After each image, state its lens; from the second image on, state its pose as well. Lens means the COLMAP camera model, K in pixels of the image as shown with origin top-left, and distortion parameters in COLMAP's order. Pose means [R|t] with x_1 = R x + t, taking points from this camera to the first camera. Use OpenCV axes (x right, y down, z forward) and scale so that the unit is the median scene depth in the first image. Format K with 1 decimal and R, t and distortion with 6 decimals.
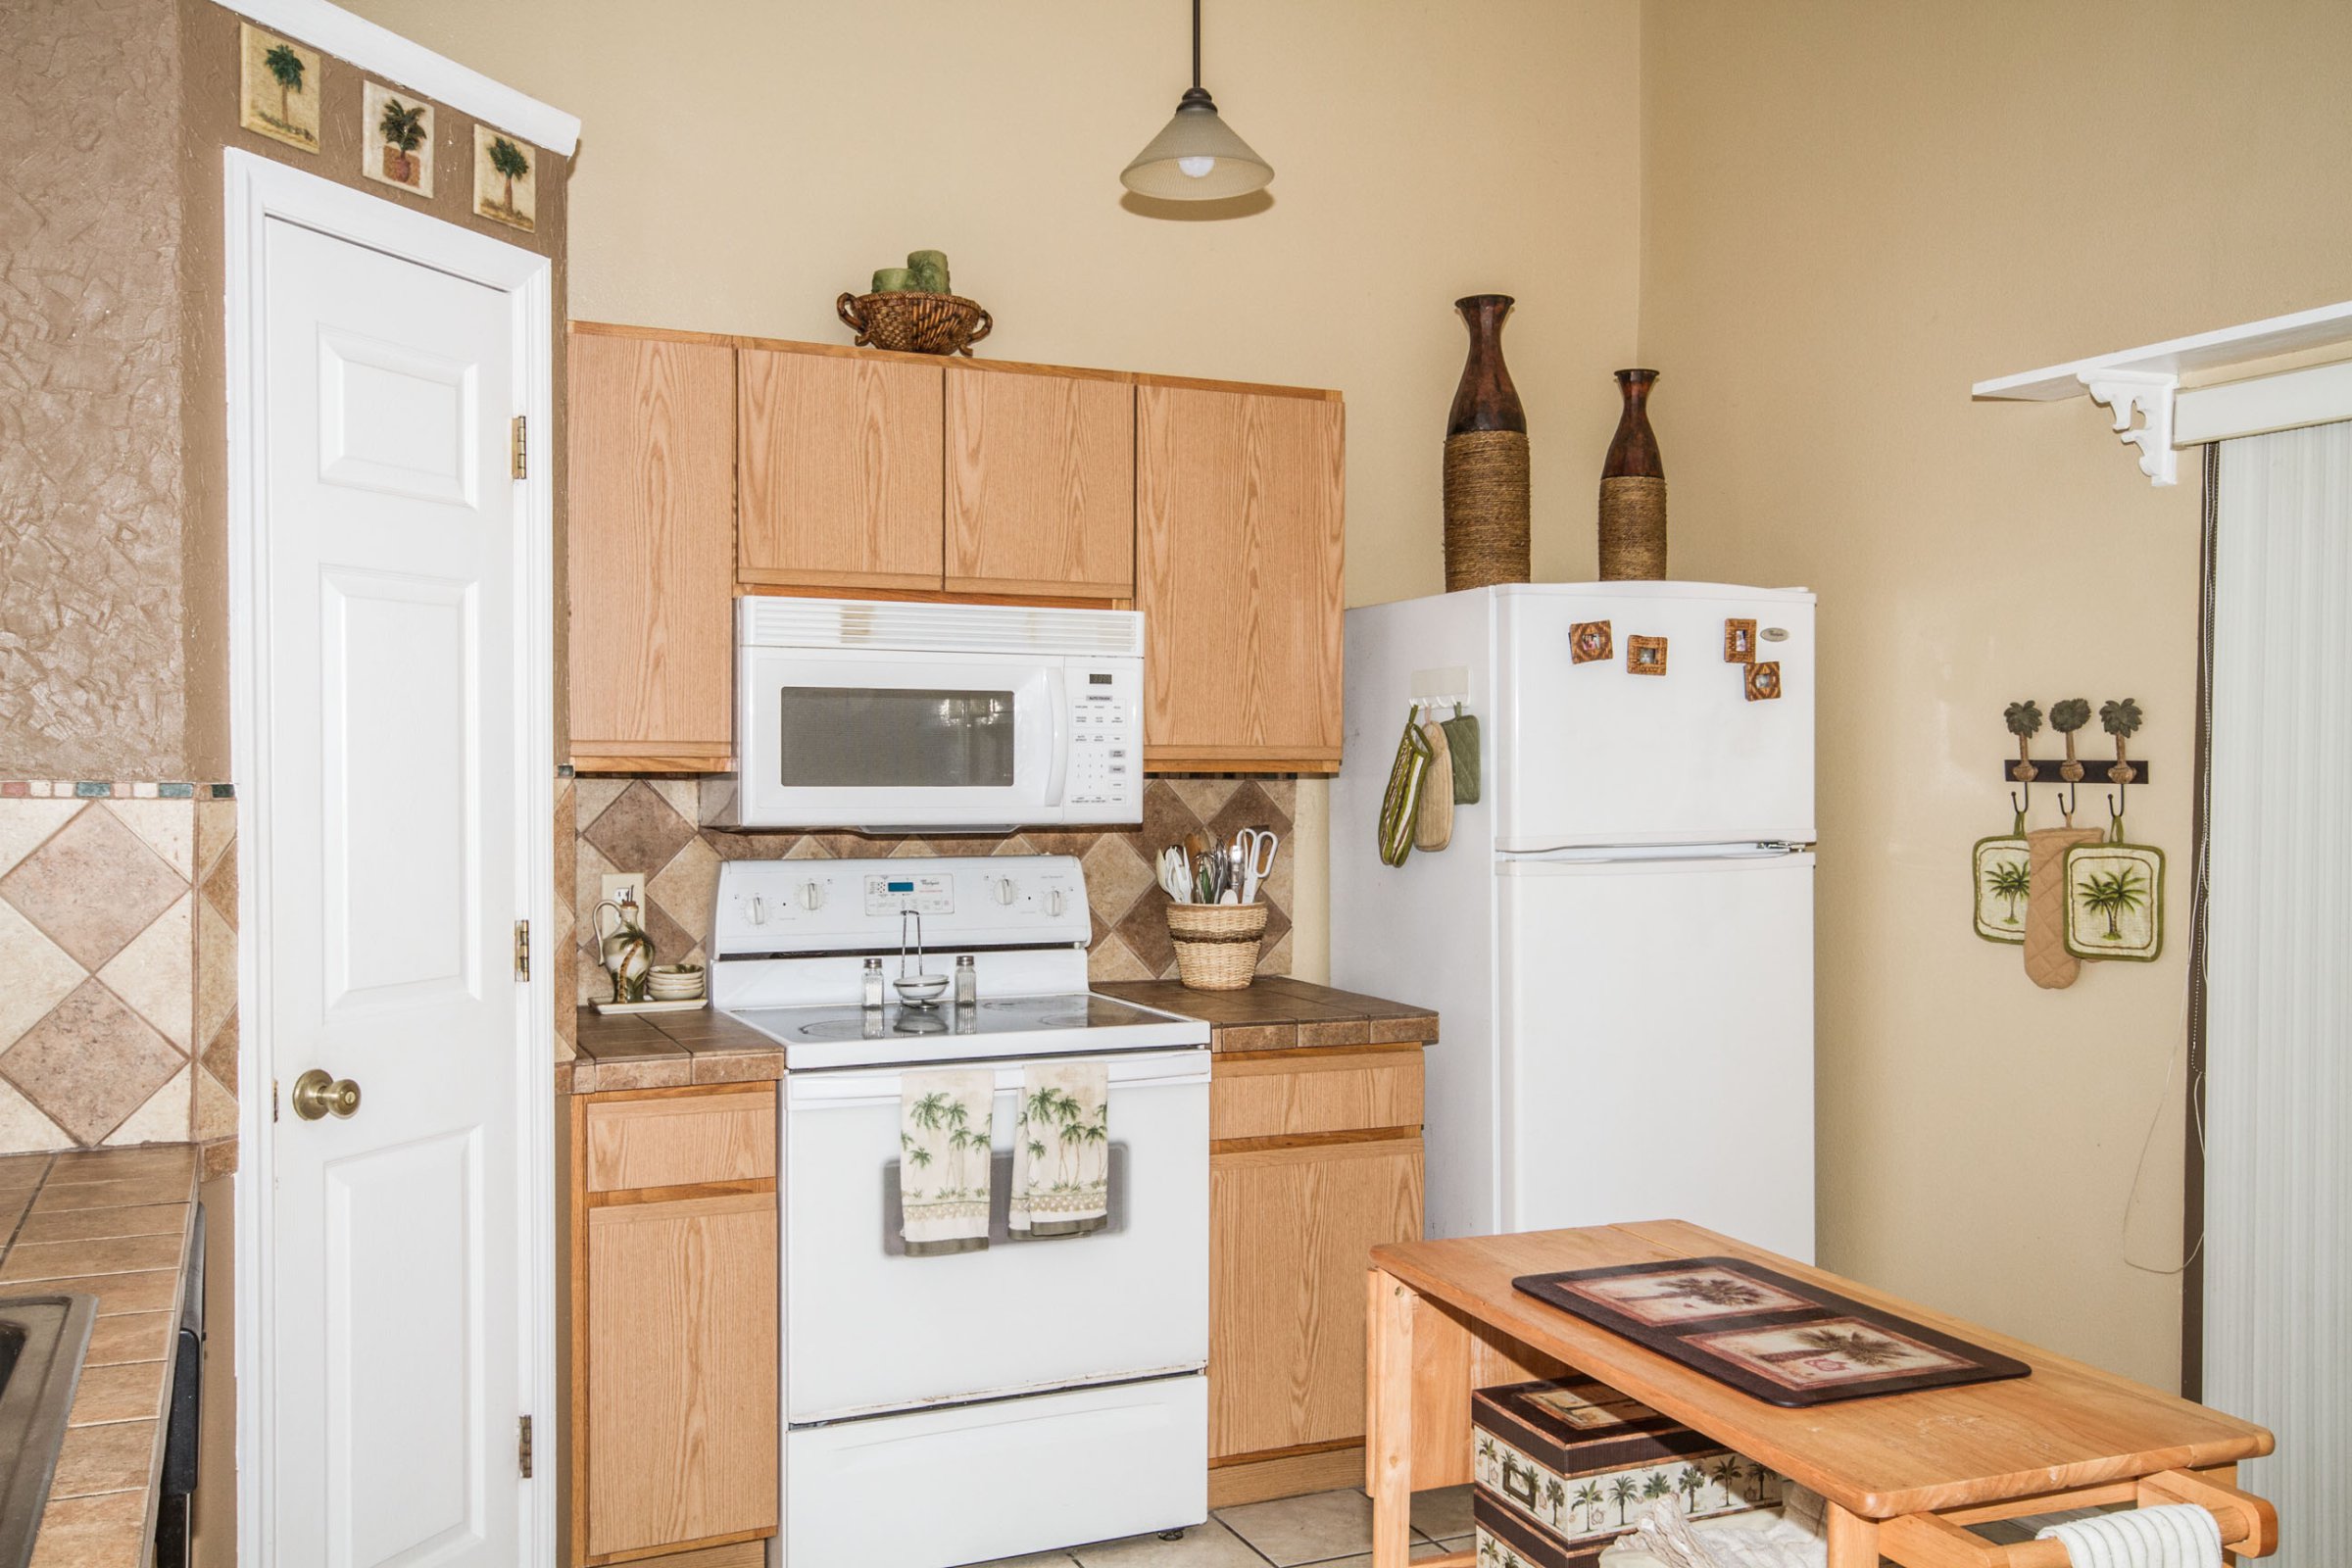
lens RADIAL K [[2031.9, 0, 1137.5], [0, 2031.9, 817.9], [0, 0, 1]] dist [0.008683, 0.008958]
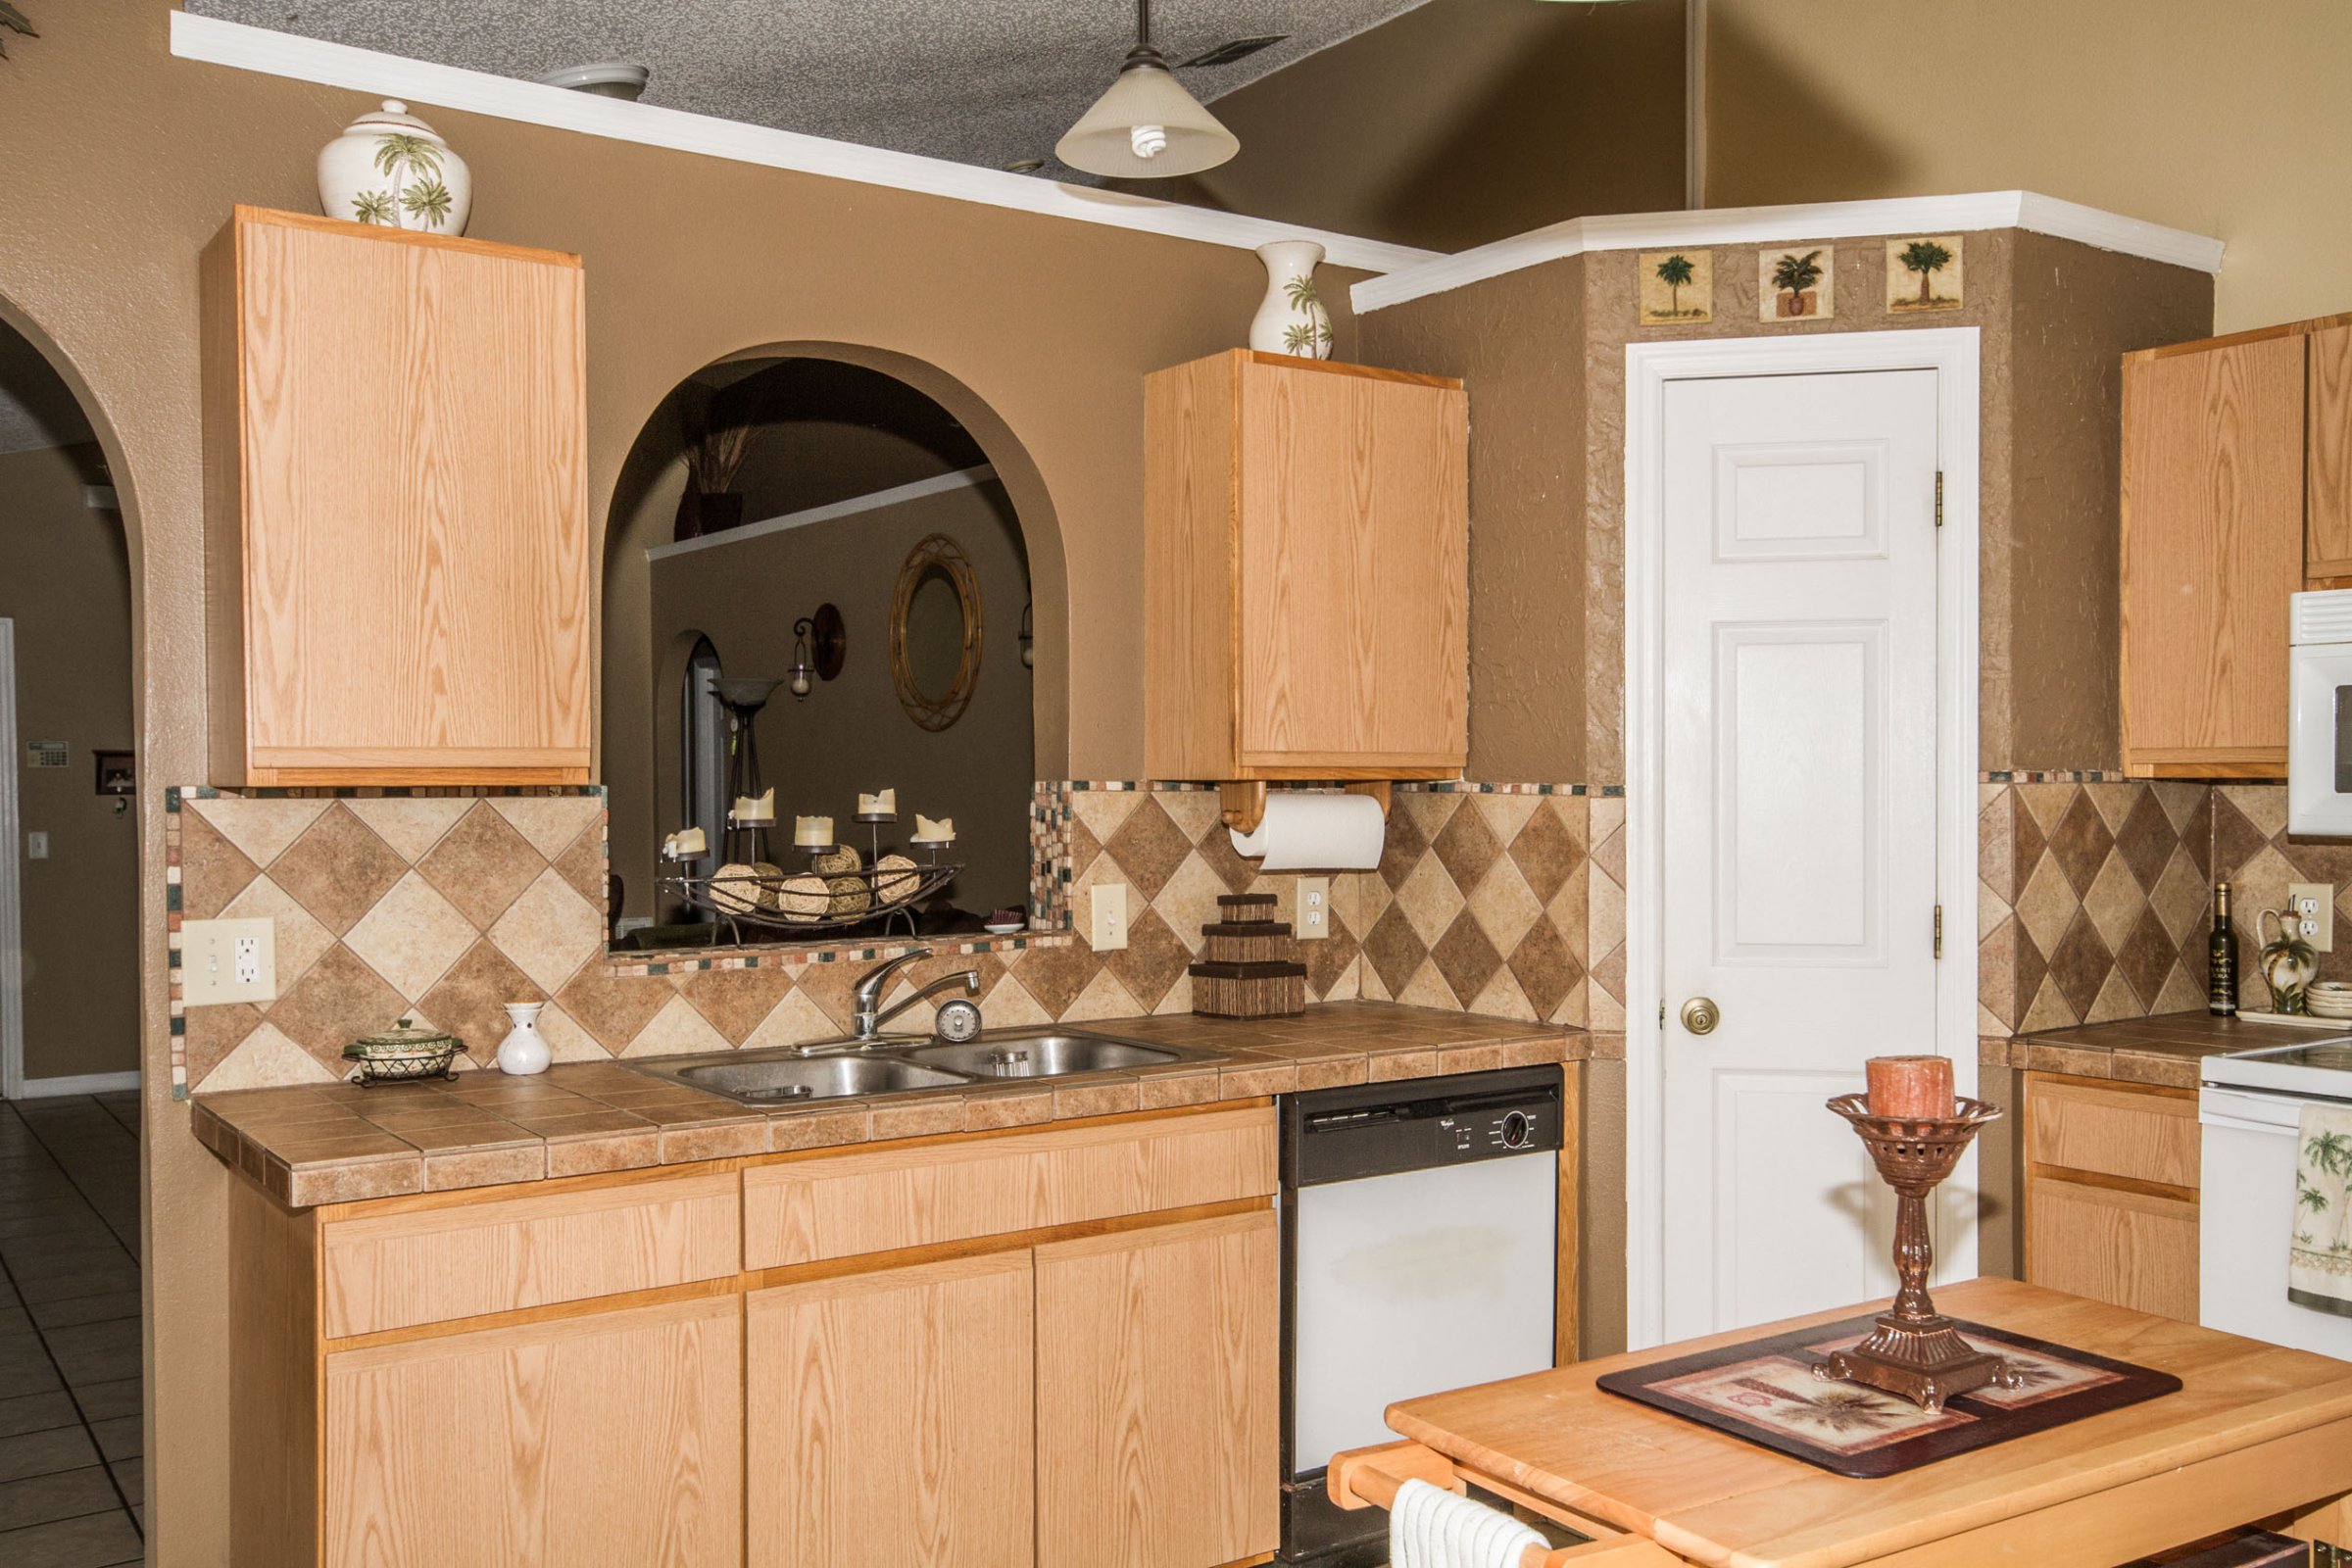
lens RADIAL K [[2031.9, 0, 1137.5], [0, 2031.9, 817.9], [0, 0, 1]] dist [0.008683, 0.008958]
pose [[0.170754, 0.014347, -0.985209, 0.779580], [-0.023154, 0.999676, 0.010545, -0.001413], [0.985042, 0.021011, 0.171031, 0.358182]]
